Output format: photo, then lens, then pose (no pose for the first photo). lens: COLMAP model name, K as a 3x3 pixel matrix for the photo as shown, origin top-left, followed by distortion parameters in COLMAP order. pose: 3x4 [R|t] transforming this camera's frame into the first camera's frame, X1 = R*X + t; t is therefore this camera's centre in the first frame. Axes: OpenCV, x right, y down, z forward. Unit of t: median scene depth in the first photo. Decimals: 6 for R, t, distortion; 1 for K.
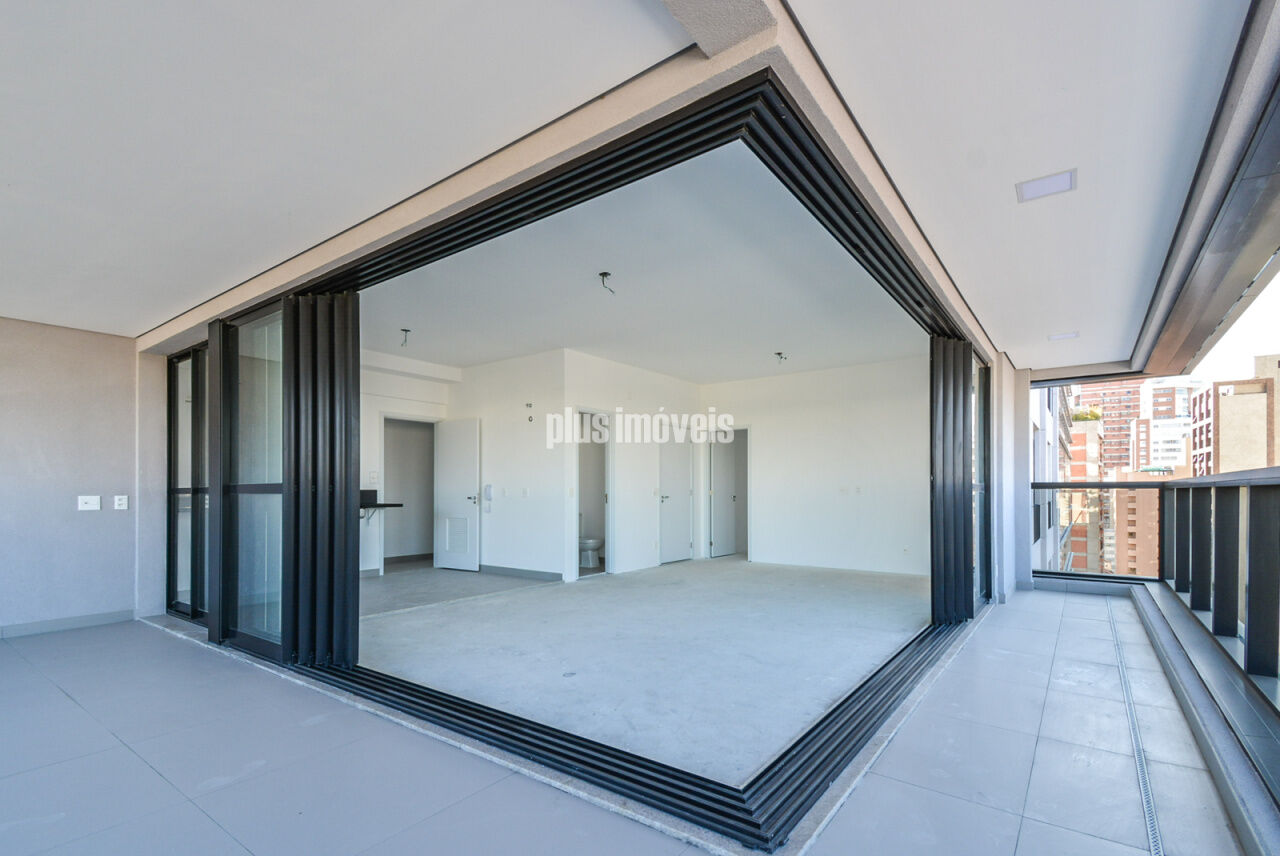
lens RADIAL K [[580.9, 0, 670.8], [0, 580.9, 494.0], [0, 0, 1]] dist [0.039506, -0.017972]
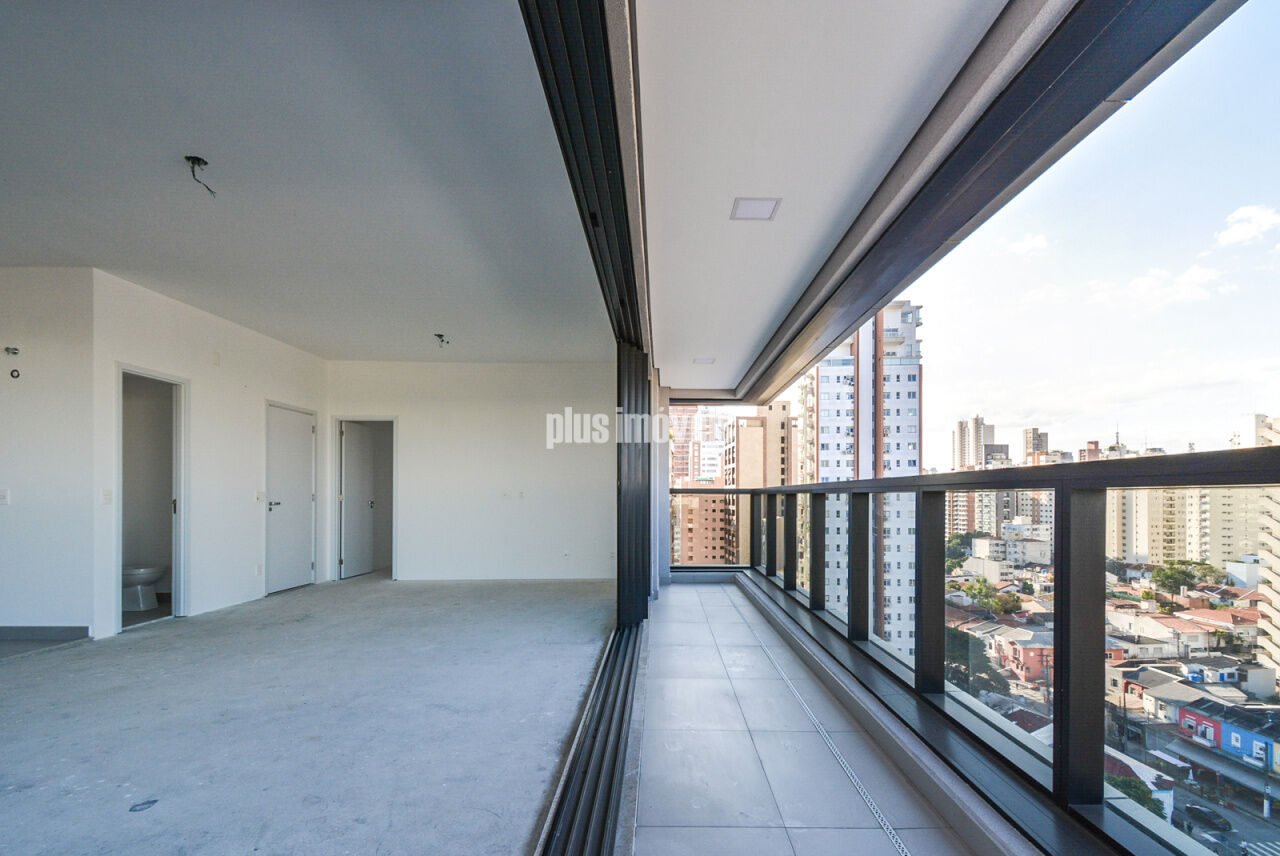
lens RADIAL K [[580.9, 0, 660.7], [0, 580.9, 499.2], [0, 0, 1]] dist [0.039506, -0.017972]
pose [[0.813369, -0.001023, 0.581747, -0.052903], [0.000165, 0.999999, 0.001528, -0.001497], [-0.581748, -0.001146, 0.813368, 0.113755]]
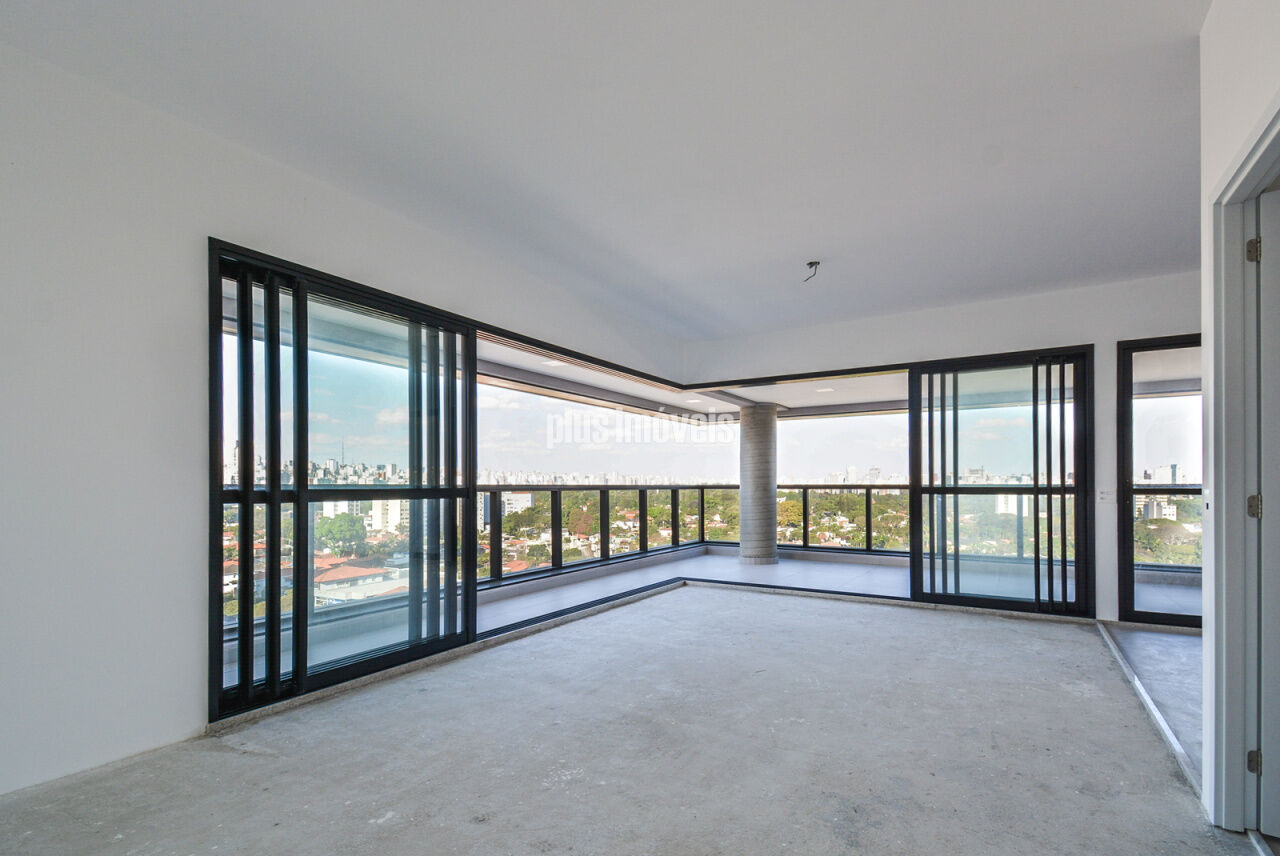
lens RADIAL K [[580.9, 0, 684.1], [0, 580.9, 480.0], [0, 0, 1]] dist [0.039506, -0.017972]
pose [[-0.993705, 0.002426, -0.112001, 0.113755], [0.002664, 0.999995, -0.001970, -0.015579], [0.111996, -0.002256, -0.993706, 1.192477]]
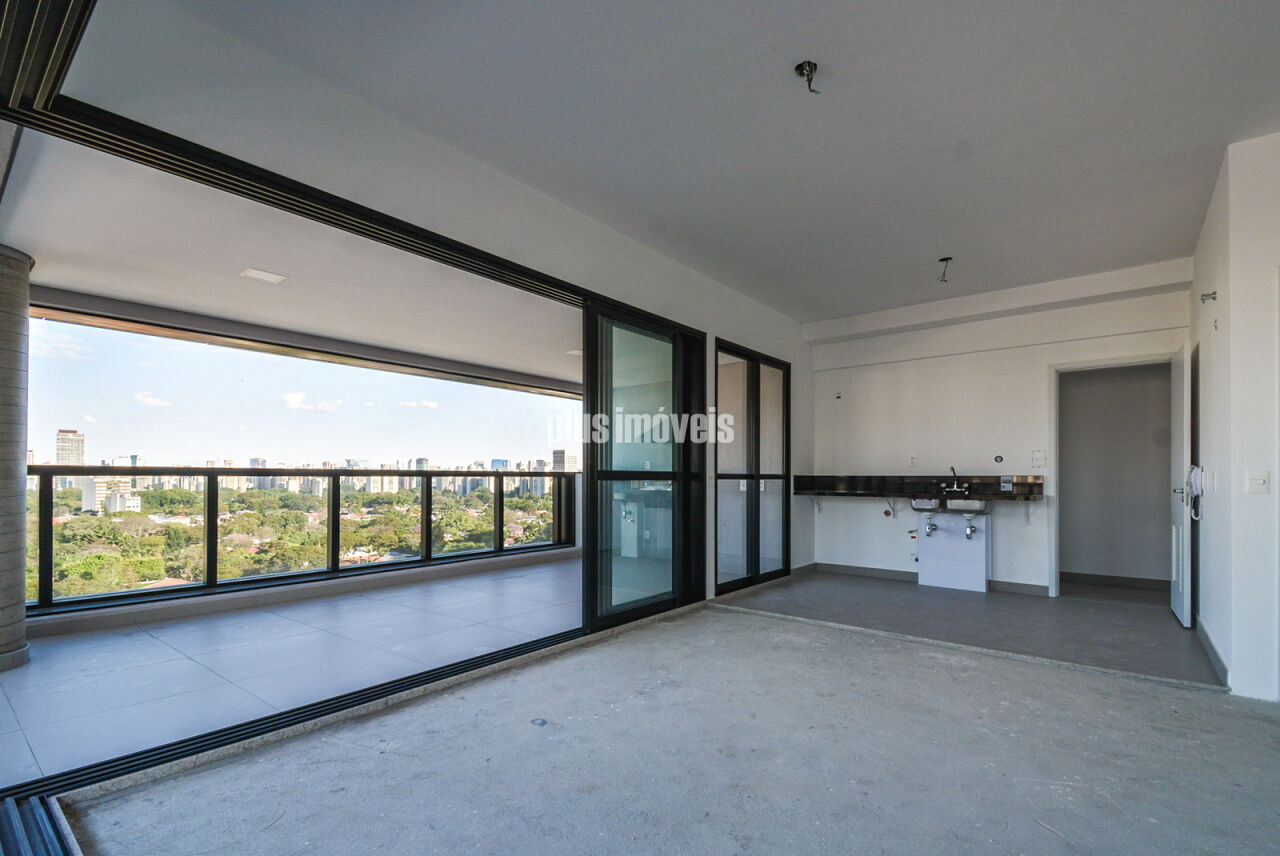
lens RADIAL K [[580.9, 0, 653.4], [0, 580.9, 475.6], [0, 0, 1]] dist [0.039506, -0.017972]
pose [[-0.055653, -0.000362, -0.998450, 0.256487], [-0.009275, 0.999957, 0.000154, -0.003627], [0.998407, 0.009269, -0.055654, 0.565700]]
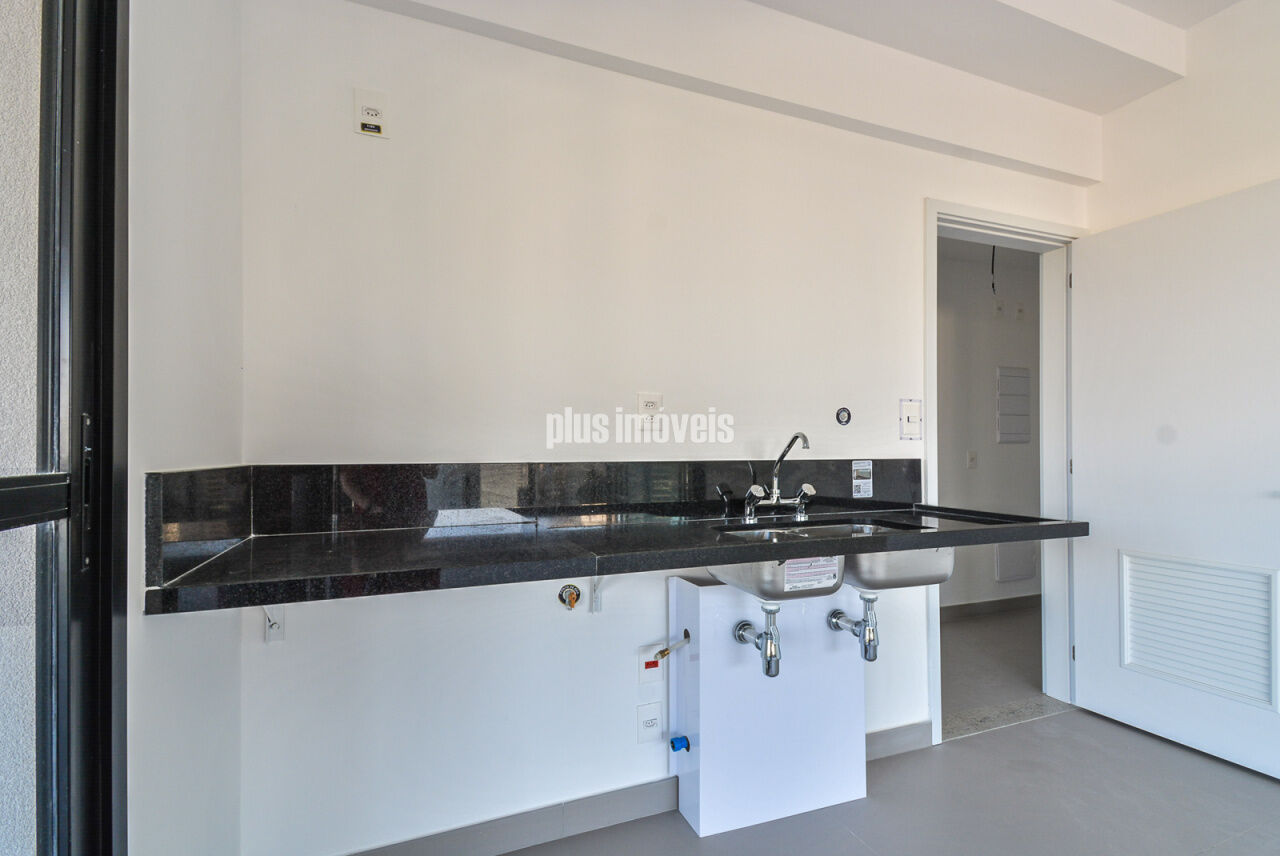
lens RADIAL K [[580.9, 0, 664.0], [0, 580.9, 447.3], [0, 0, 1]] dist [0.039506, -0.017972]
pose [[0.844174, -0.006019, -0.536036, -0.452342], [-0.000179, 0.999934, -0.011511, -0.010307], [0.536069, 0.009813, 0.844117, 0.678155]]
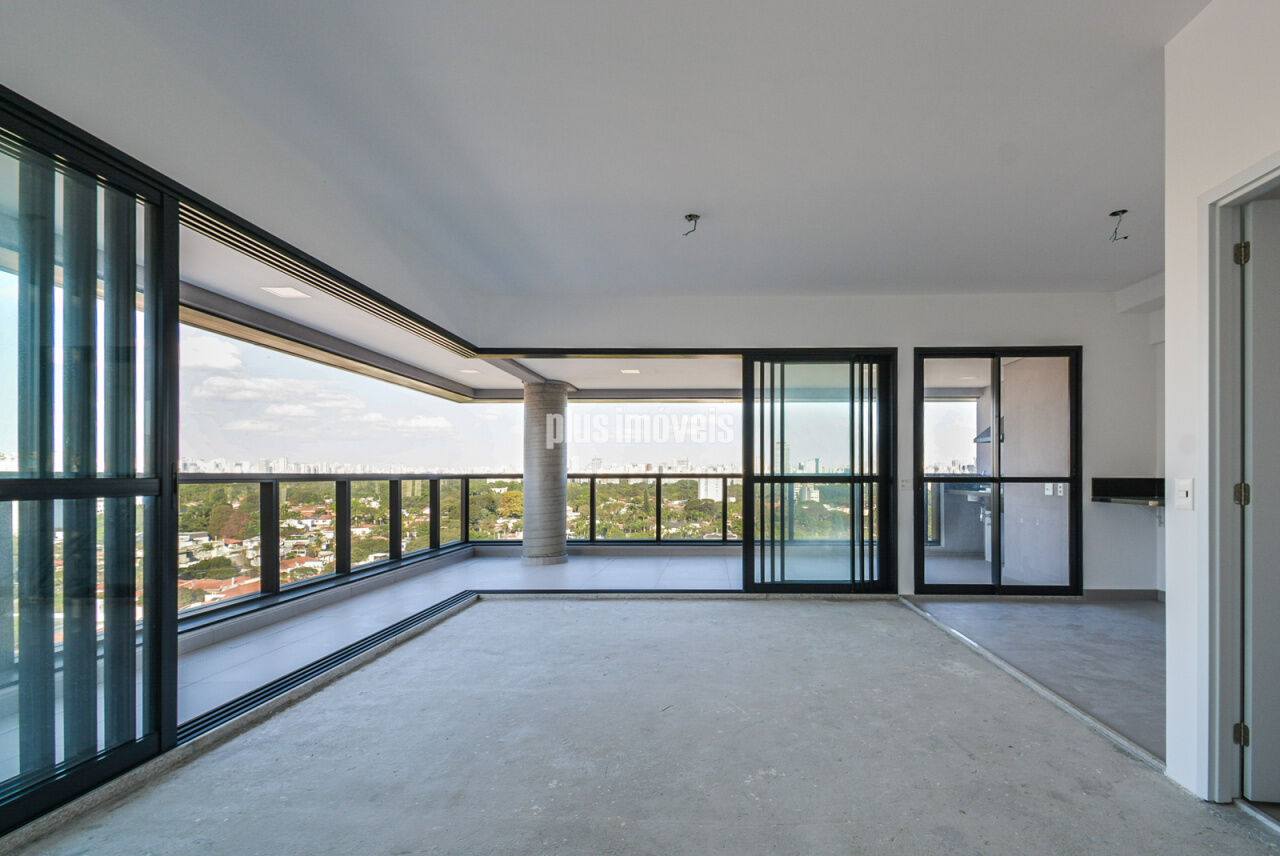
lens RADIAL K [[580.9, 0, 707.0], [0, 580.9, 470.0], [0, 0, 1]] dist [0.039506, -0.017972]
pose [[-0.816442, -0.001981, -0.577424, 0.198864], [-0.001651, 0.999998, -0.001097, -0.014144], [0.577425, 0.000057, -0.816444, 1.046246]]
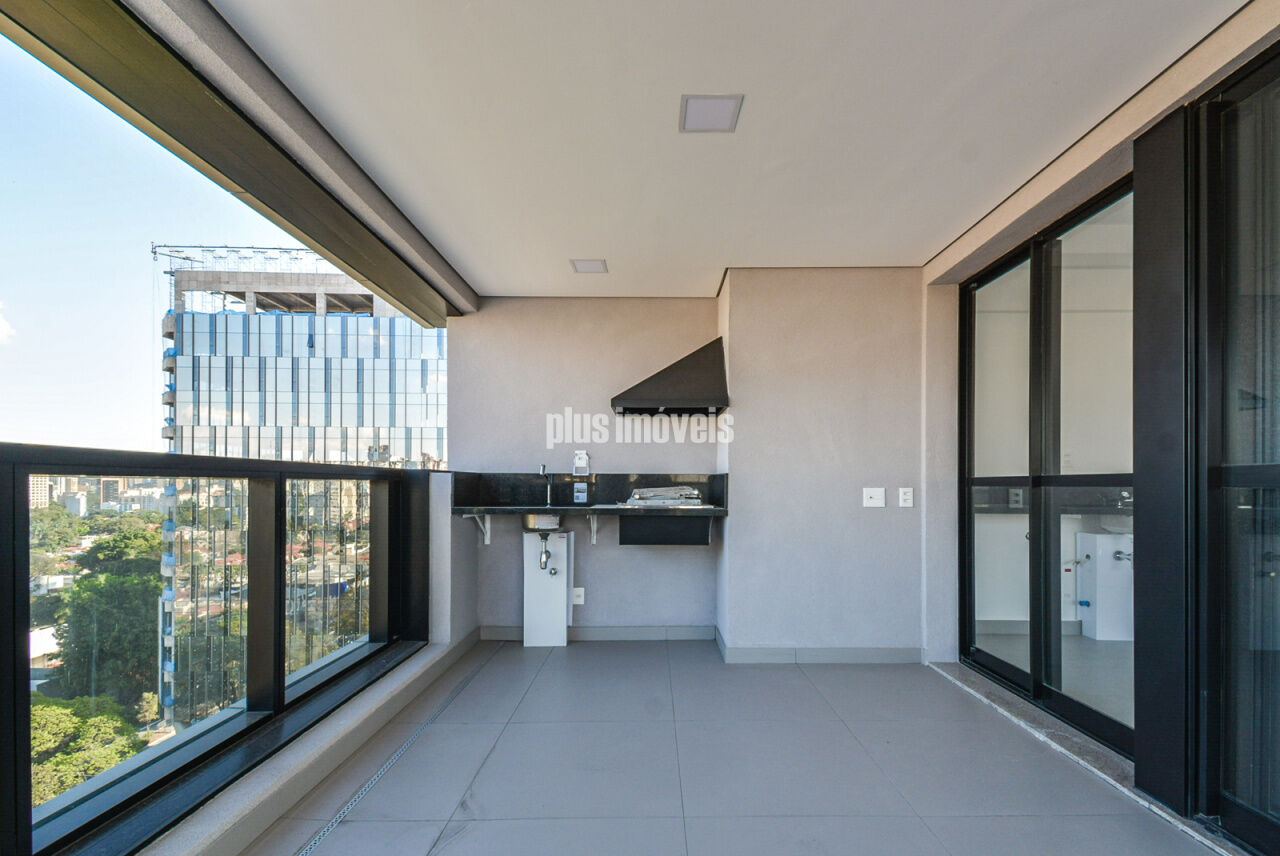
lens RADIAL K [[580.9, 0, 657.6], [0, 580.9, 473.1], [0, 0, 1]] dist [0.039506, -0.017972]
pose [[0.575545, -0.013409, -0.817660, -0.349931], [-0.010046, 0.999674, -0.023466, 0.002909], [0.817708, 0.021720, 0.575223, 0.227549]]
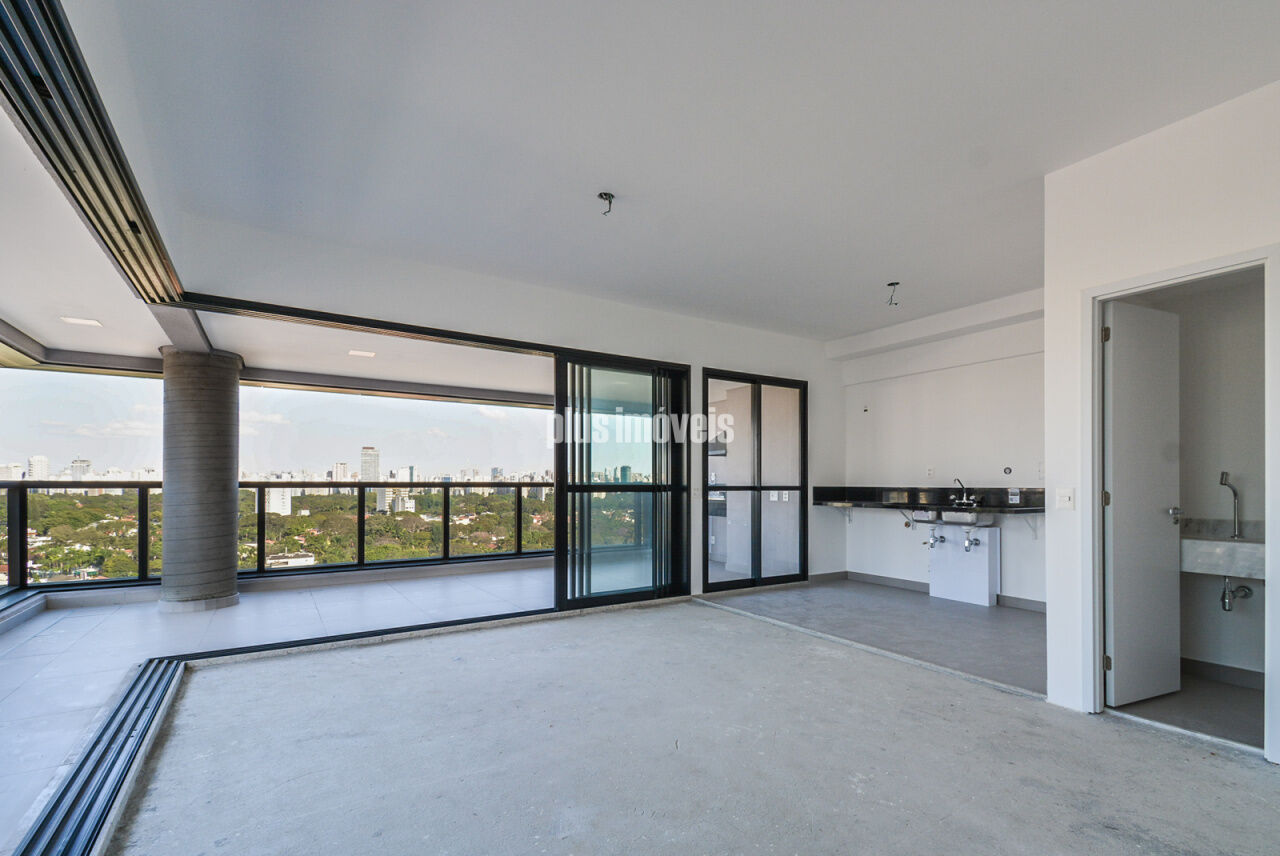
lens RADIAL K [[580.9, 0, 658.0], [0, 580.9, 479.4], [0, 0, 1]] dist [0.039506, -0.017972]
pose [[-0.365649, -0.005071, -0.930739, 0.323696], [-0.007959, 0.999966, -0.002322, -0.013069], [0.930719, 0.006559, -0.365676, 0.831902]]
